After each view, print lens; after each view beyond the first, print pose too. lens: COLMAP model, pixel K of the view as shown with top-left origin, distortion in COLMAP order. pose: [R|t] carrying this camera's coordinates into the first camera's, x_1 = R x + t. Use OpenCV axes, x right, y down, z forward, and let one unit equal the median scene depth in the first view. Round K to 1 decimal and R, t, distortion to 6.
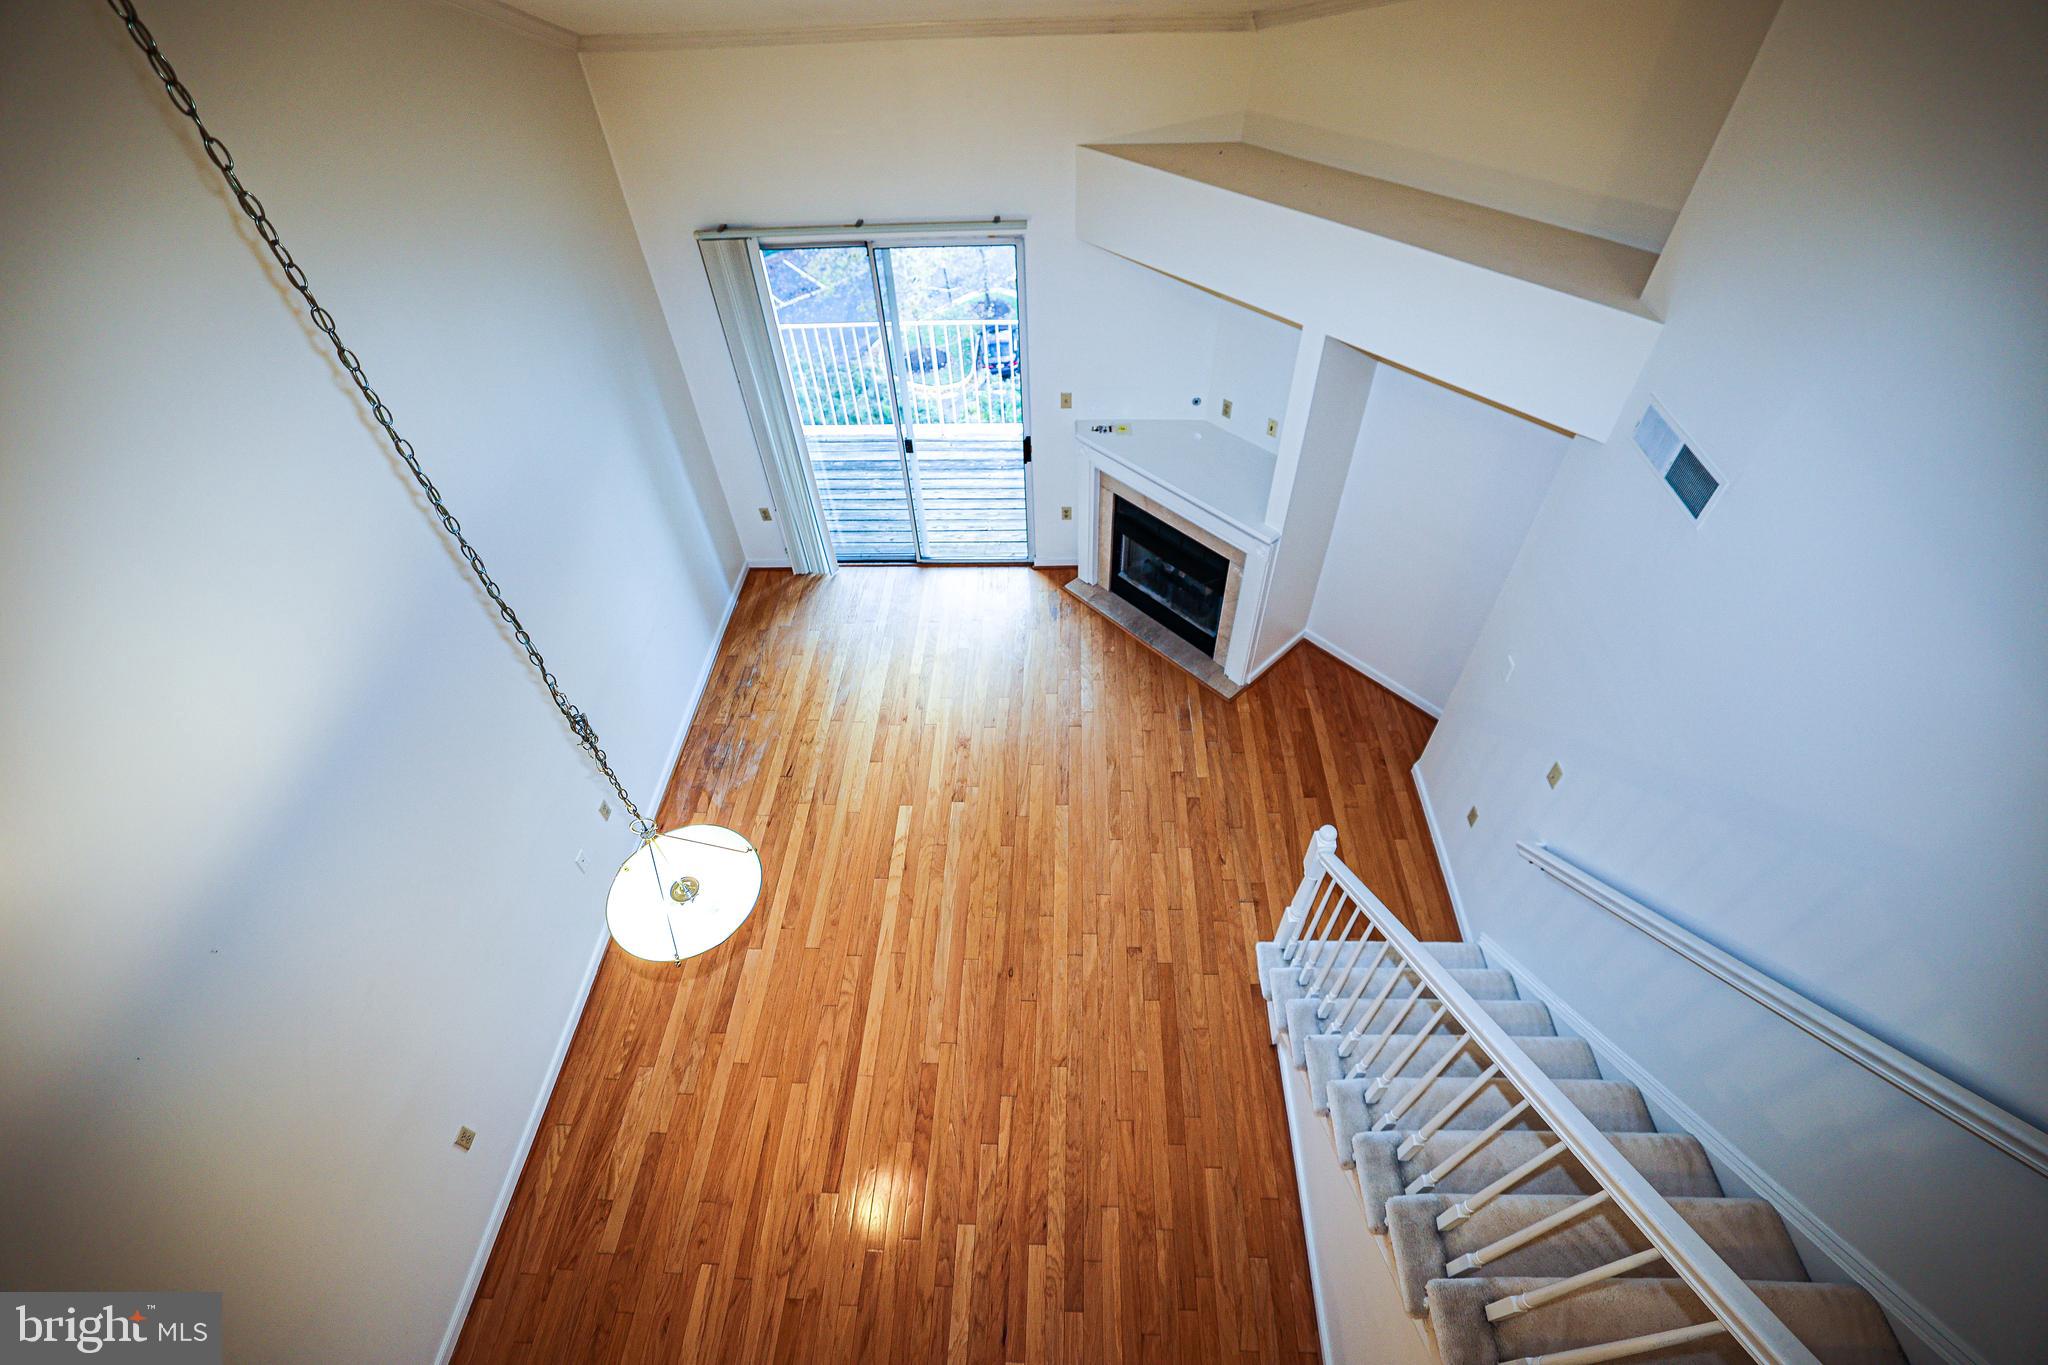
lens RADIAL K [[876.6, 0, 1024.1], [0, 876.6, 677.0], [0, 0, 1]] dist [-0.048005, 0.015404]
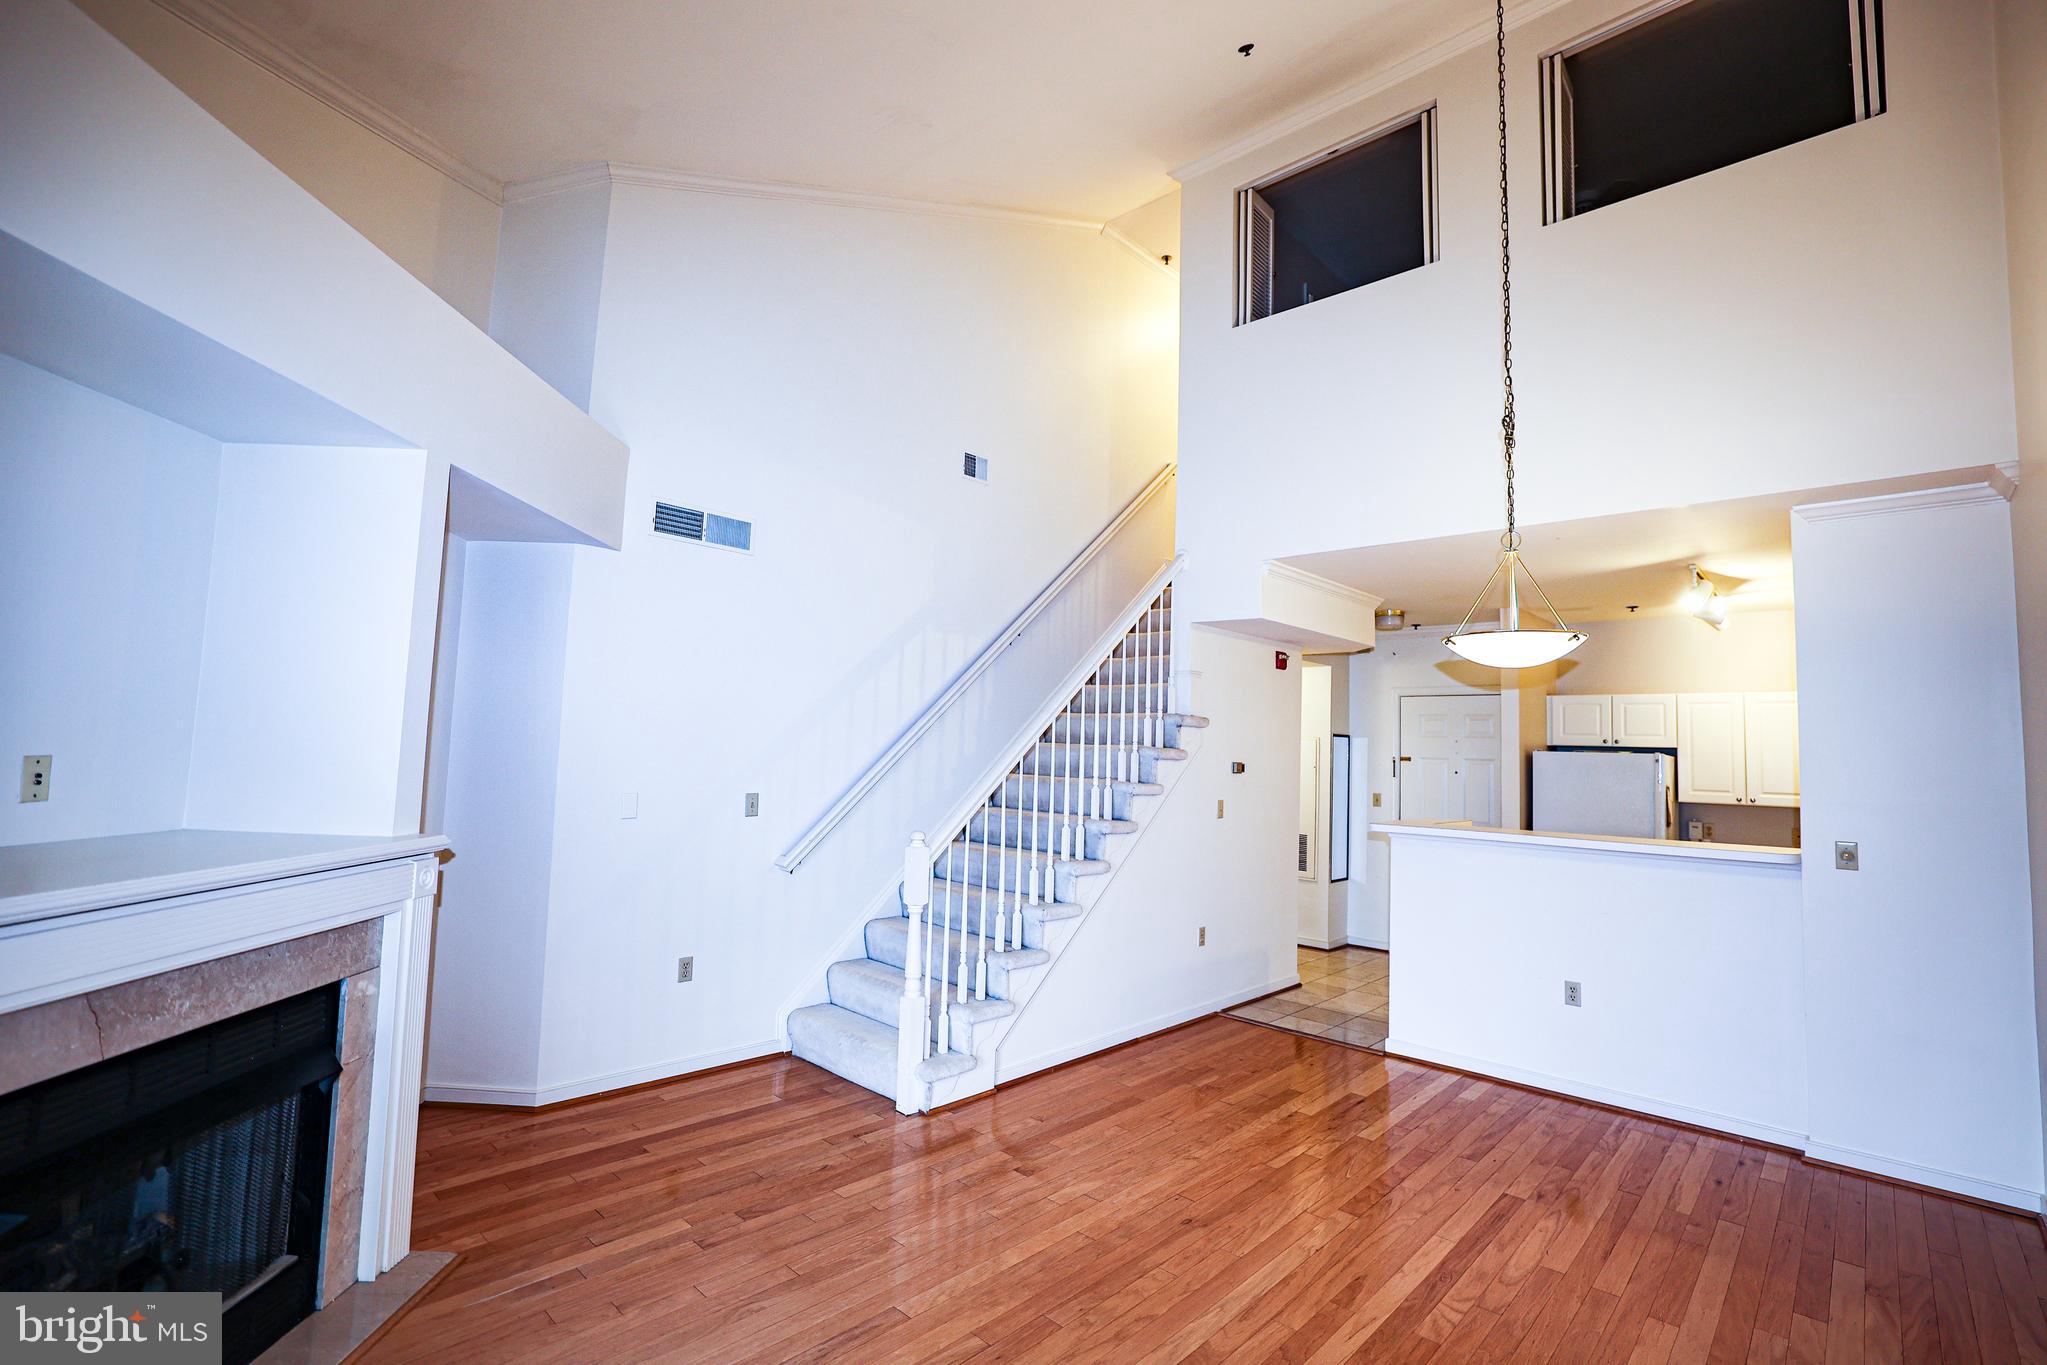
lens RADIAL K [[919.0, 0, 1023.2], [0, 919.0, 676.7], [0, 0, 1]] dist [-0.045102, 0.016085]
pose [[-0.753445, 0.059819, 0.654784, -0.356079], [0.476046, 0.736554, 0.480487, -0.318994], [-0.453542, 0.673728, -0.583430, 1.058090]]
